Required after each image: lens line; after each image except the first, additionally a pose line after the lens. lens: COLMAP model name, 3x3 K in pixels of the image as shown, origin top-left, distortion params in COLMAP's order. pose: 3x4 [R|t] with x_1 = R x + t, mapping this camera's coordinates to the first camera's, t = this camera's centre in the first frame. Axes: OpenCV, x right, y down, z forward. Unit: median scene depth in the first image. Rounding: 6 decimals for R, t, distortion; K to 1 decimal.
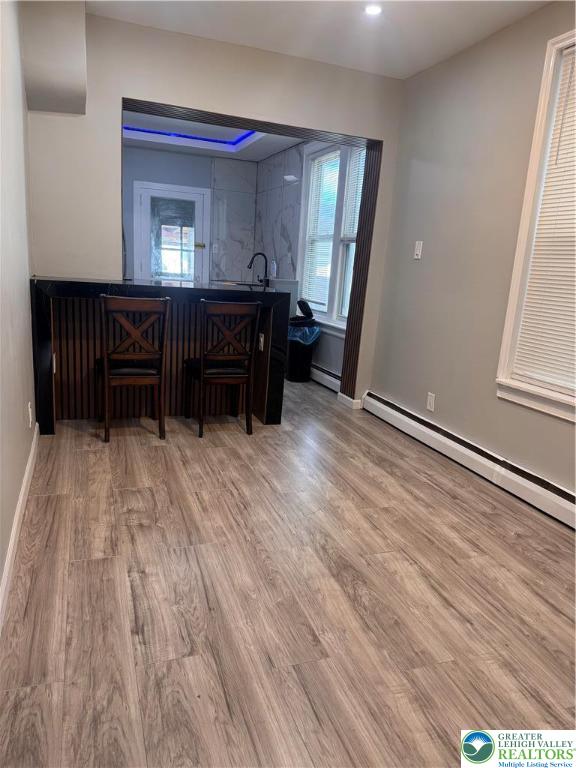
lens RADIAL K [[534.3, 0, 307.7], [0, 534.3, 387.5], [0, 0, 1]] dist [0.042243, -0.057268]
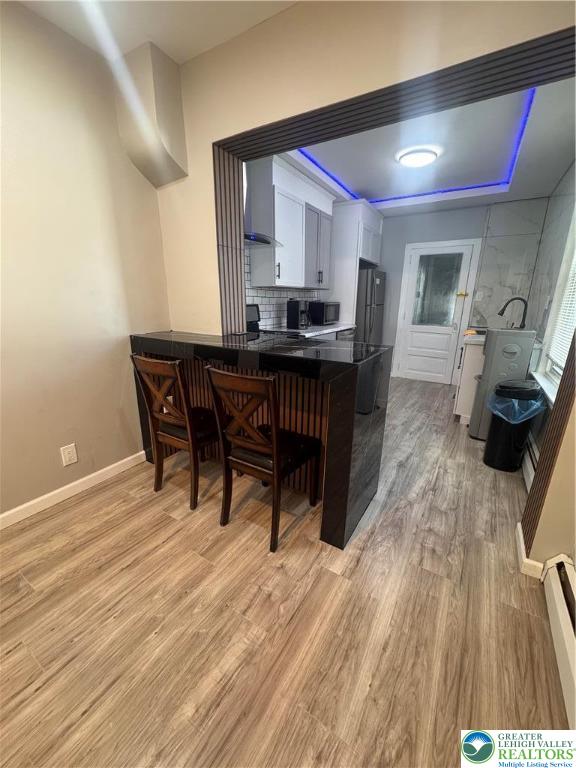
lens RADIAL K [[307.0, 0, 280.8], [0, 307.0, 385.6], [0, 0, 1]] dist [-0.010793, 0.001203]
pose [[0.591229, 0.164032, -0.789647, 0.205445], [-0.155115, 0.983946, 0.088255, -0.185504], [0.791447, 0.070307, 0.607181, 0.785669]]
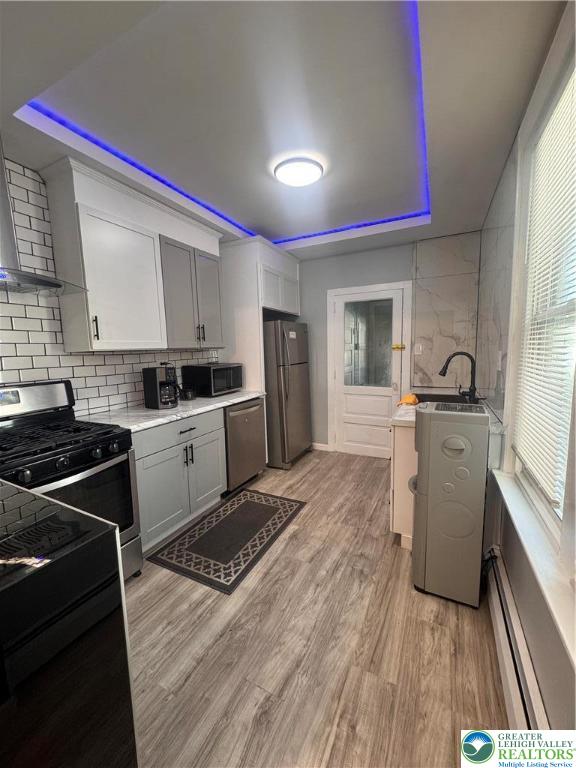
lens RADIAL K [[307.0, 0, 283.7], [0, 307.0, 386.9], [0, 0, 1]] dist [-0.010793, 0.001203]
pose [[0.659476, 0.012132, -0.751628, 0.100029], [-0.103810, 0.991760, -0.075075, -0.320327], [0.744523, 0.127537, 0.655301, 1.204693]]
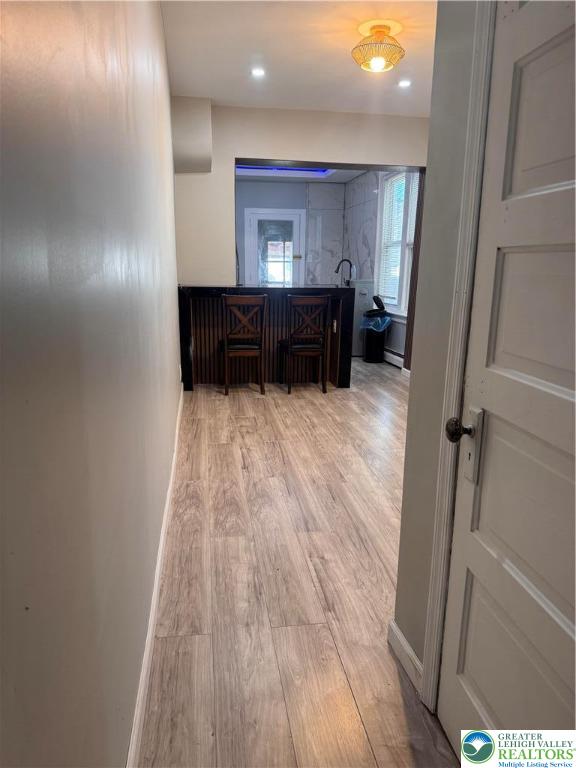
lens RADIAL K [[534.3, 0, 292.4], [0, 534.3, 385.8], [0, 0, 1]] dist [0.042243, -0.057268]
pose [[0.974007, -0.009933, -0.226299, 0.126153], [0.006138, 0.999829, -0.017467, 0.098633], [0.226434, 0.015624, 0.973901, -0.364508]]
